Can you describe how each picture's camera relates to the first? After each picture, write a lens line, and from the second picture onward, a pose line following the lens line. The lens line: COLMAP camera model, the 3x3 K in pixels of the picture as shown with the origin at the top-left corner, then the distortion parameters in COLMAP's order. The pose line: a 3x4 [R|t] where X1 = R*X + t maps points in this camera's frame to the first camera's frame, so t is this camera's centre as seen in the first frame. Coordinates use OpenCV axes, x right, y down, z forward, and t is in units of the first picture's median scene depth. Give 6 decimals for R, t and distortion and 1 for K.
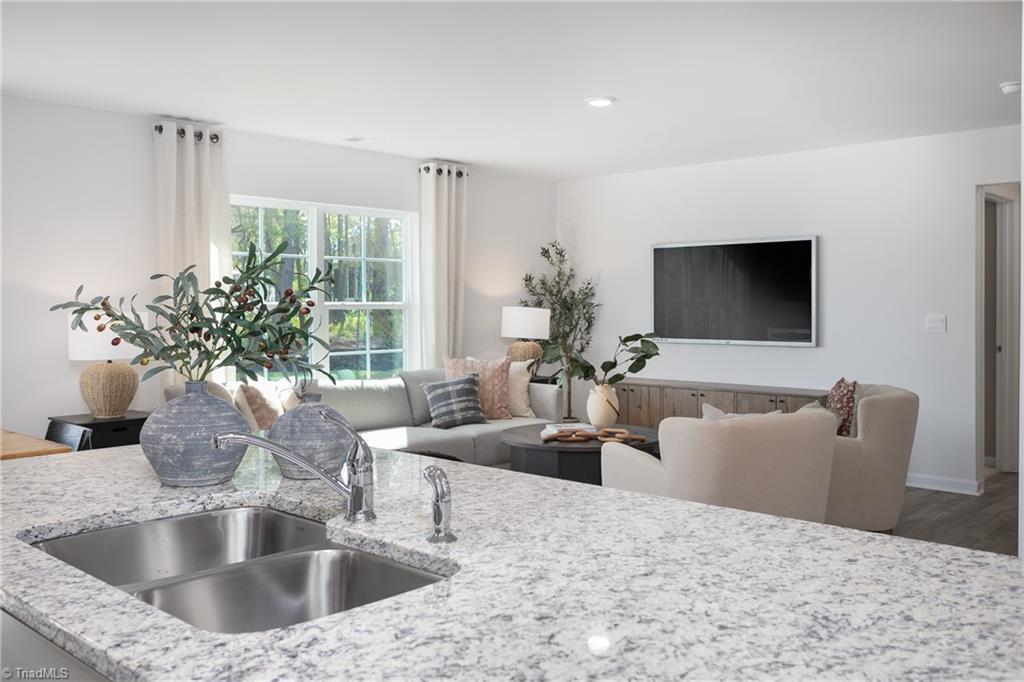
lens RADIAL K [[864.3, 0, 509.7], [0, 864.3, 333.0], [0, 0, 1]] dist [-0.067968, -0.004990]
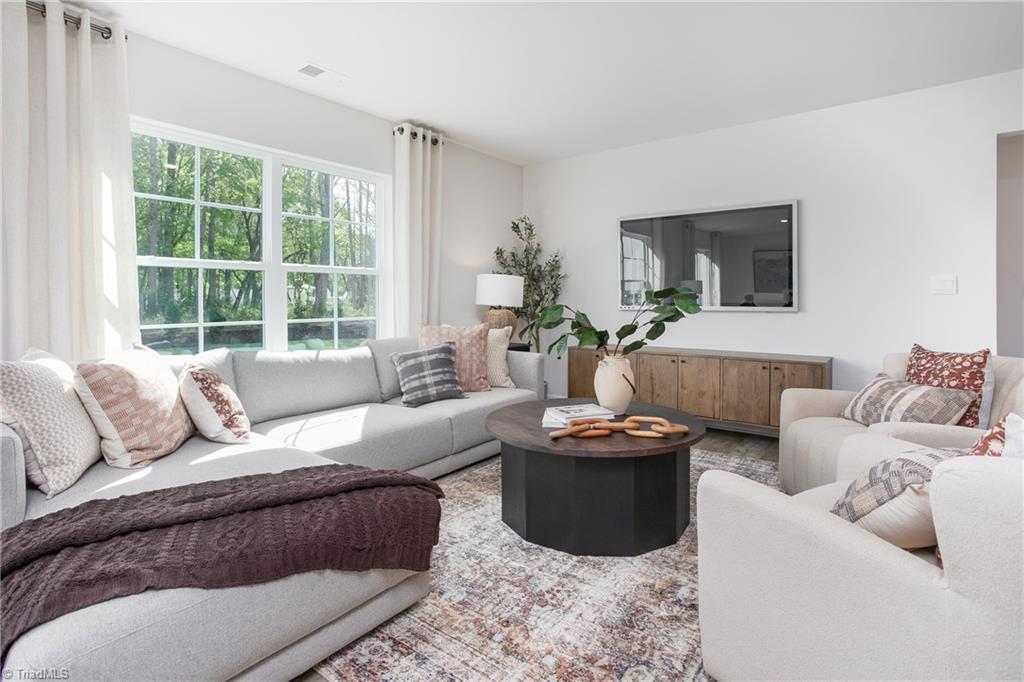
lens RADIAL K [[519.2, 0, 513.9], [0, 519.2, 295.5], [0, 0, 1]] dist [-0.016032, 0.013113]
pose [[0.995856, -0.000478, 0.090948, -0.024515], [0.003856, 0.999309, -0.036968, 0.019256], [-0.090867, 0.037166, 0.995169, 0.455073]]
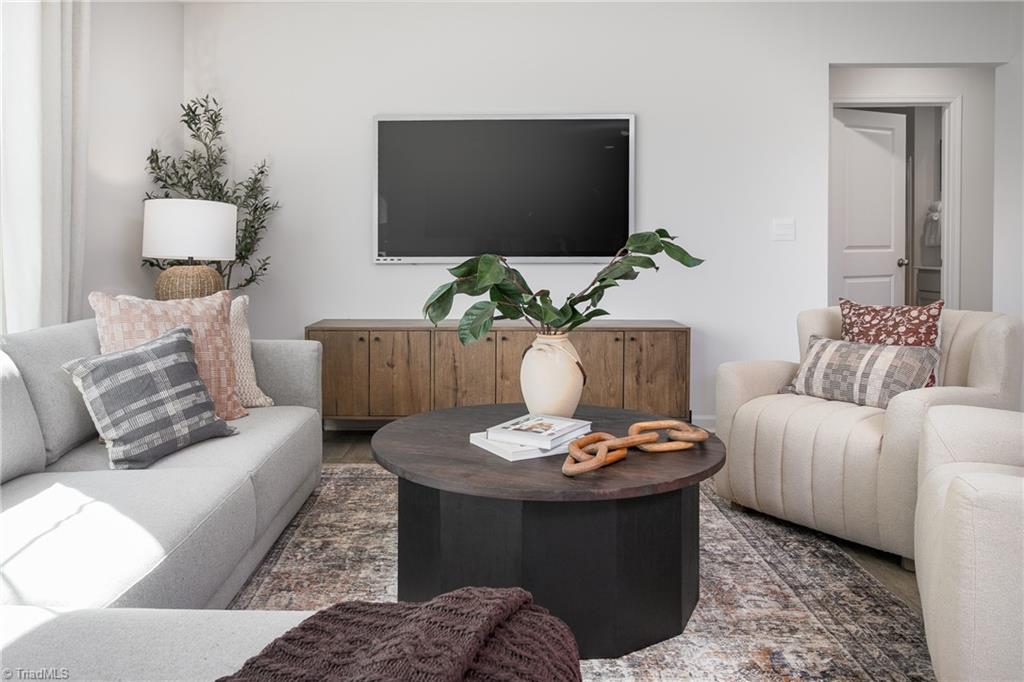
lens RADIAL K [[802.8, 0, 501.1], [0, 802.8, 248.2], [0, 0, 1]] dist [-0.003779, 0.009939]
pose [[0.758858, -0.002524, 0.651251, -0.194436], [0.021031, 0.999566, -0.020632, 0.016387], [-0.650916, 0.029354, 0.758582, 0.568655]]
